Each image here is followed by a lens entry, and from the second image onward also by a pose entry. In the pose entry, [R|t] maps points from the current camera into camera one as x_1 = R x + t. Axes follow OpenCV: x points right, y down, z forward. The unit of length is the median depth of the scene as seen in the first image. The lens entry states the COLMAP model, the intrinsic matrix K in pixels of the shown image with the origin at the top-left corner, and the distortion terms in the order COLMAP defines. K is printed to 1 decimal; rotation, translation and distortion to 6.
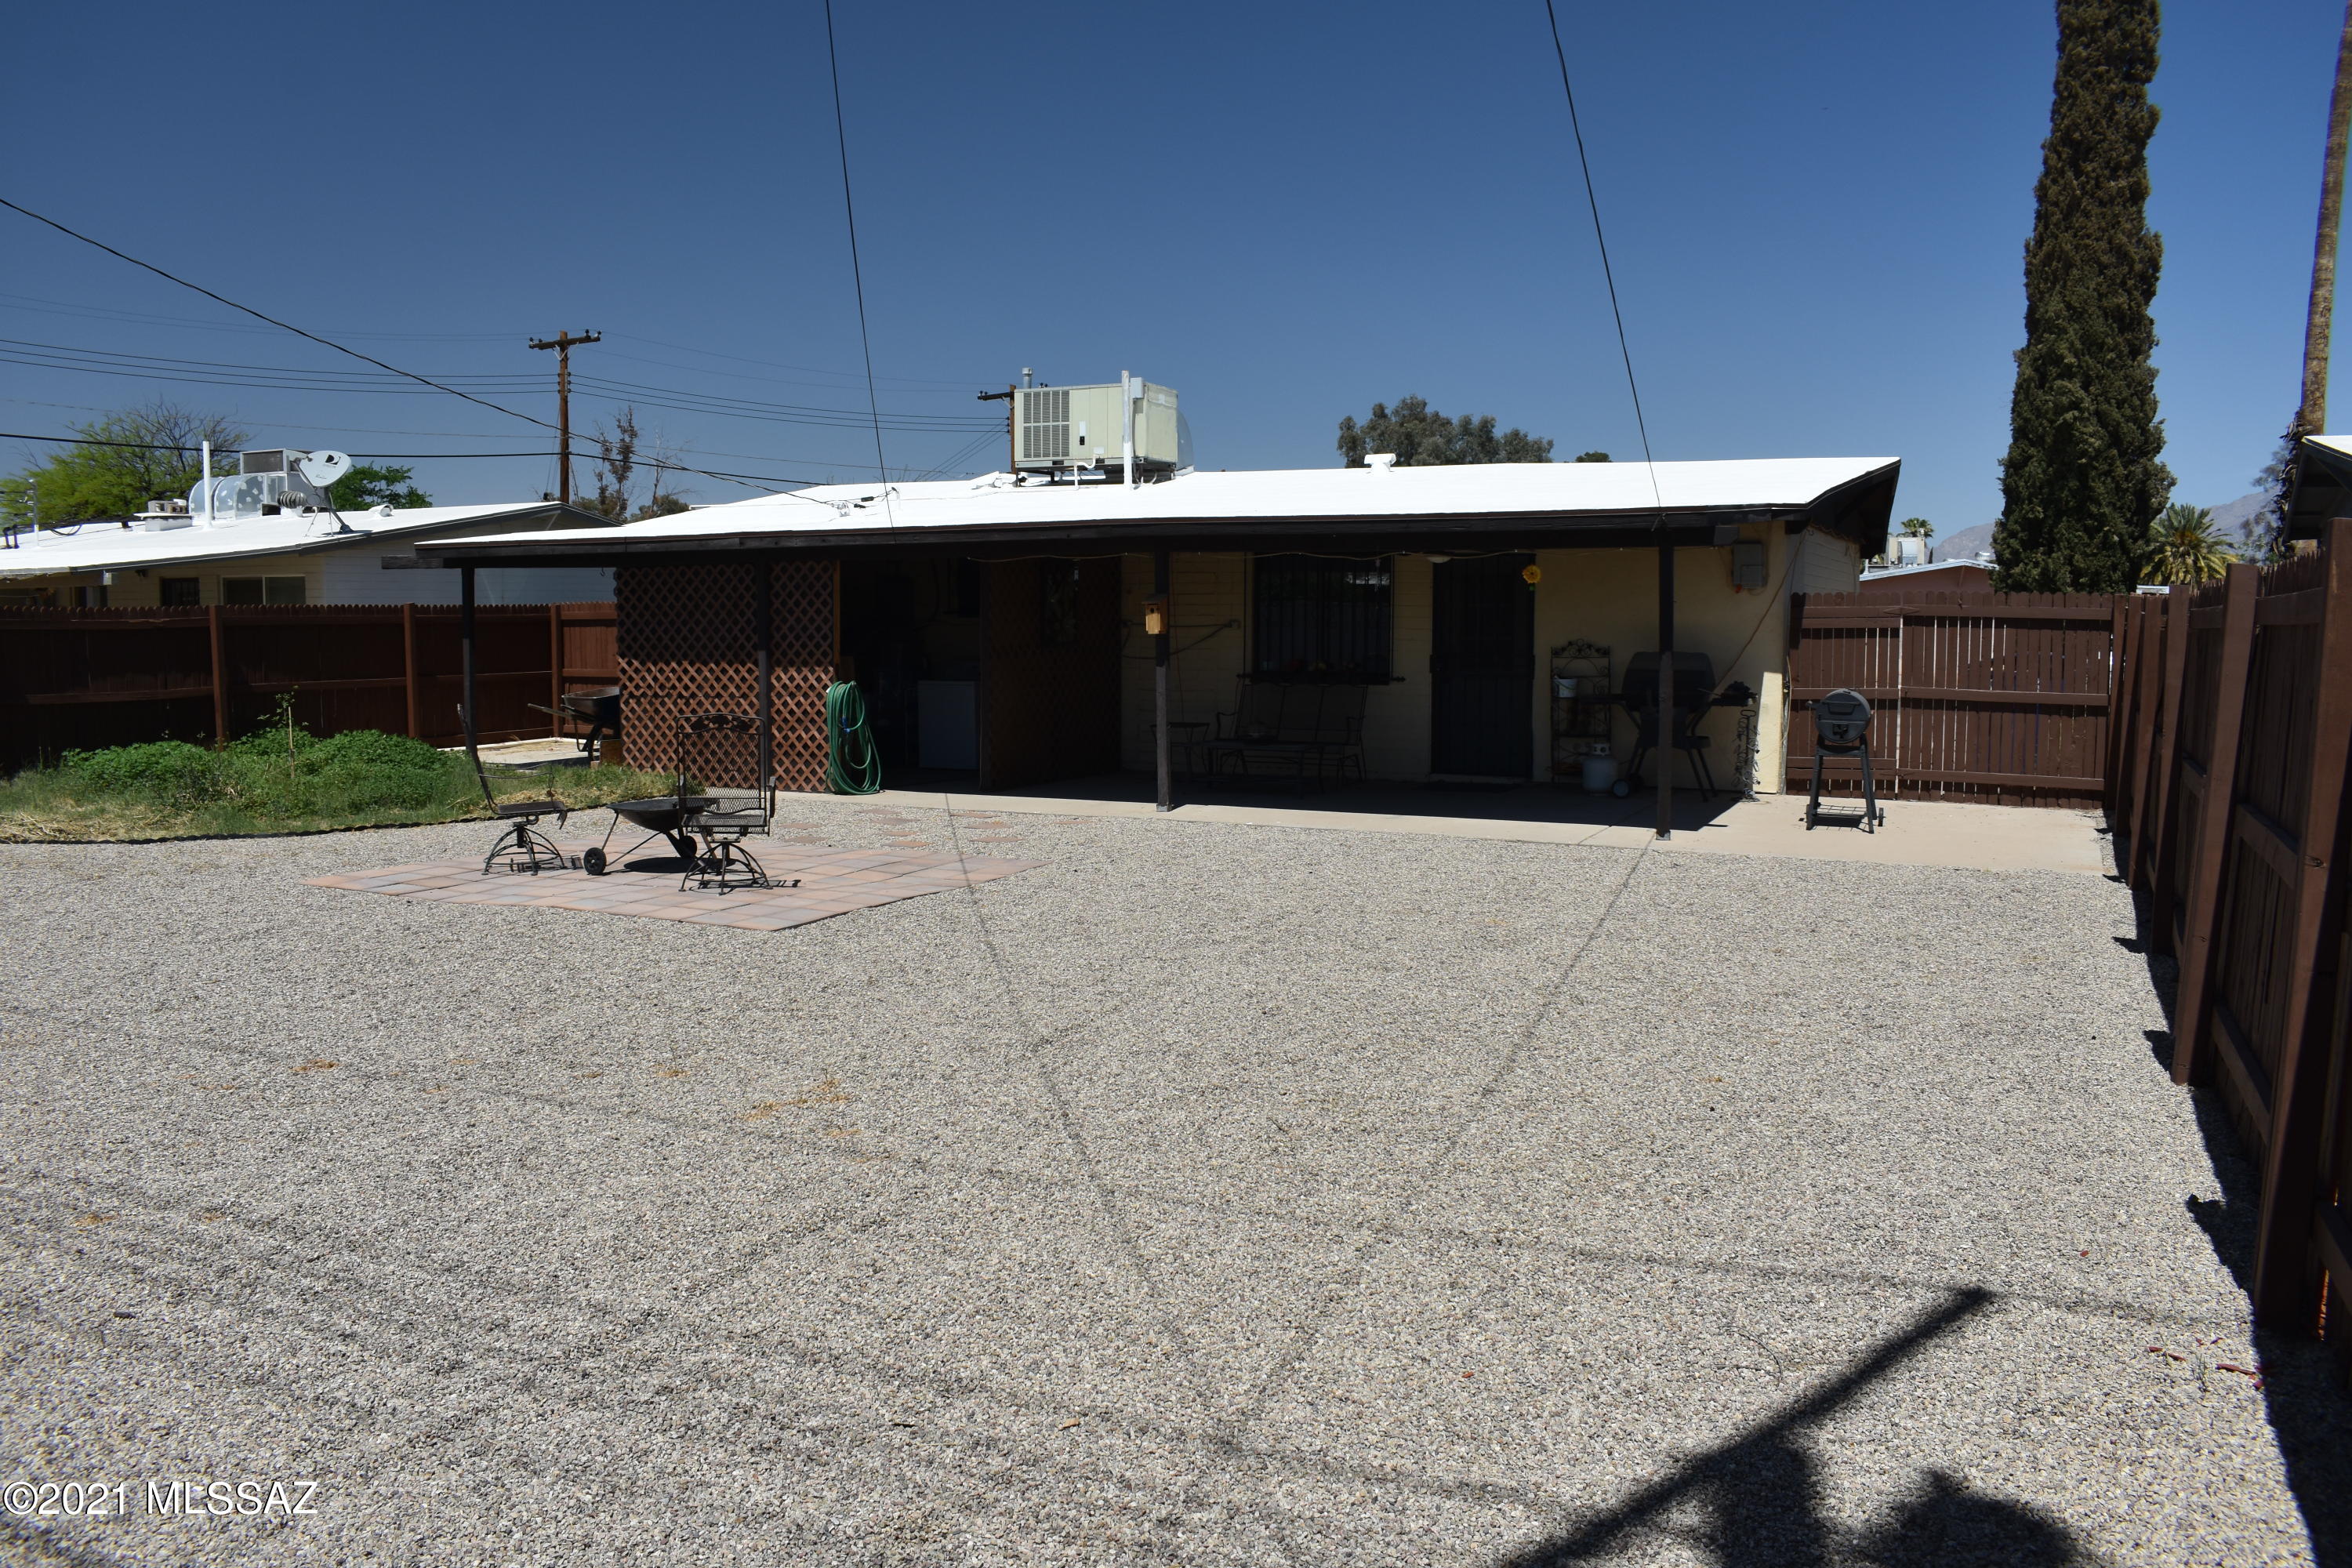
lens RADIAL K [[1821.0, 0, 1173.9], [0, 1821.0, 784.9], [0, 0, 1]] dist [-0.098148, 0.016833]
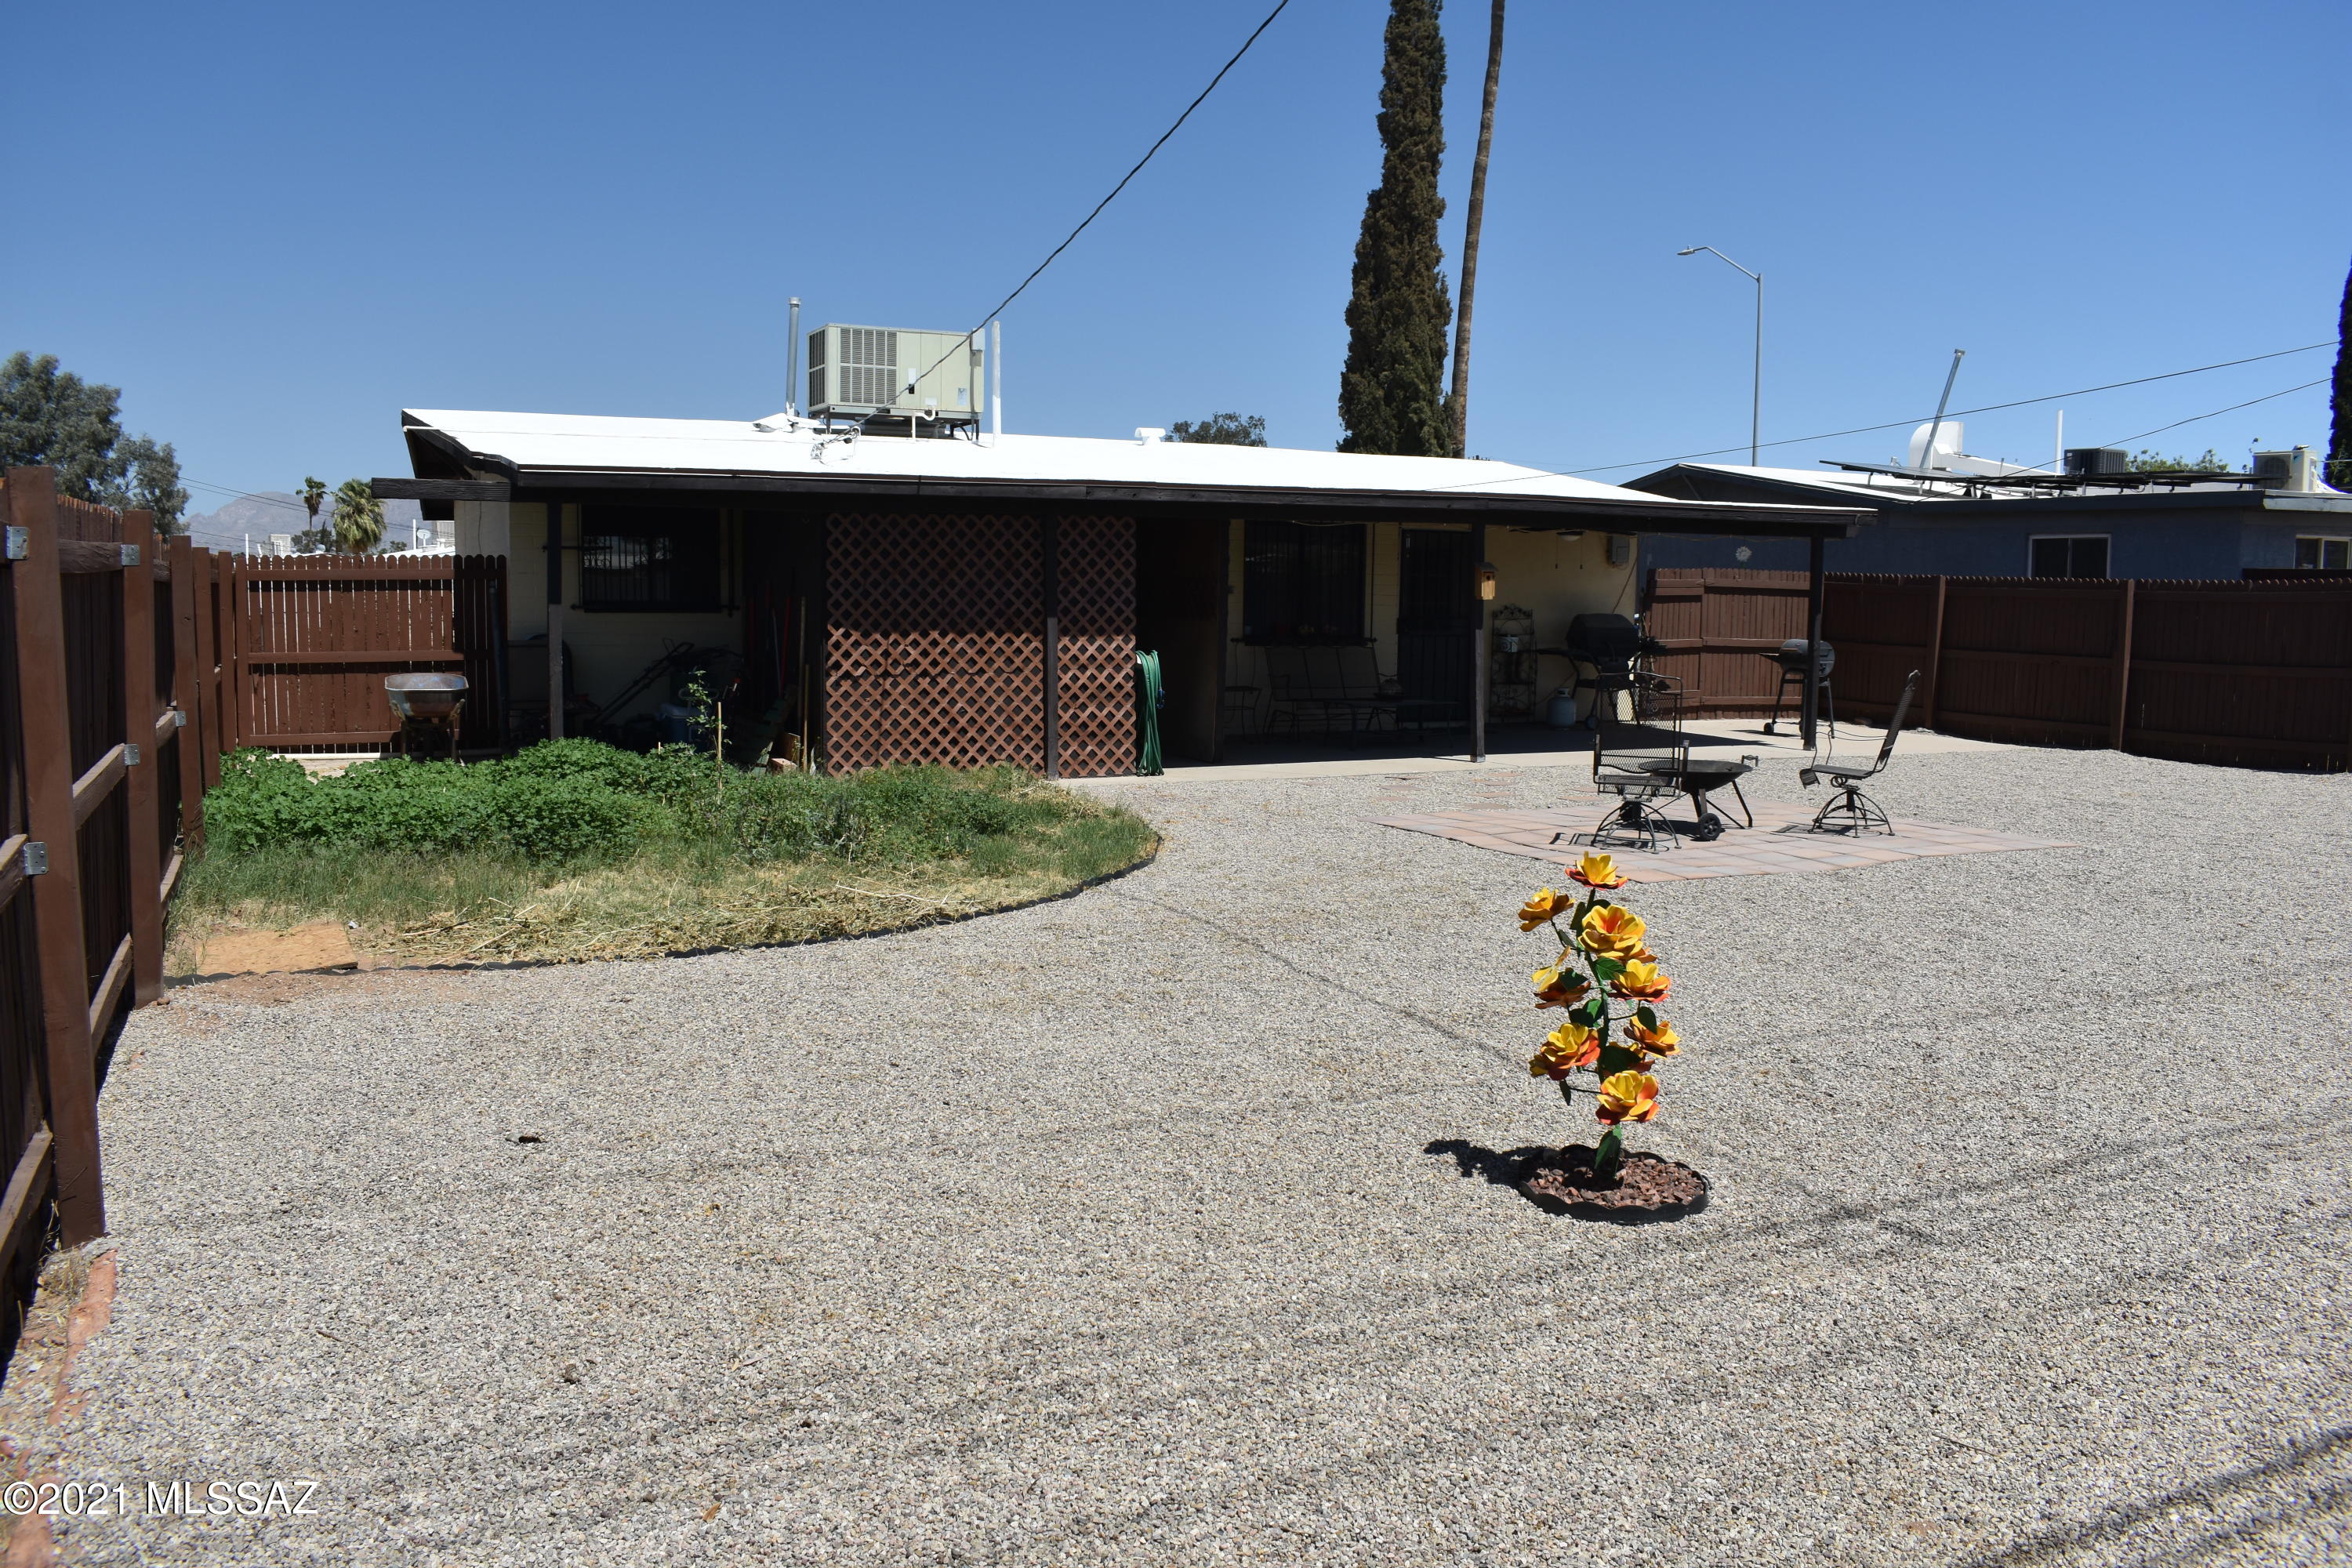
lens RADIAL K [[1821.0, 0, 1174.8], [0, 1821.0, 791.8], [0, 0, 1]] dist [-0.098148, 0.016833]
pose [[0.620754, -0.081555, 0.779752, -0.861295], [0.065846, 0.996484, 0.051804, -0.031950], [-0.781235, 0.019186, 0.623942, 0.409993]]
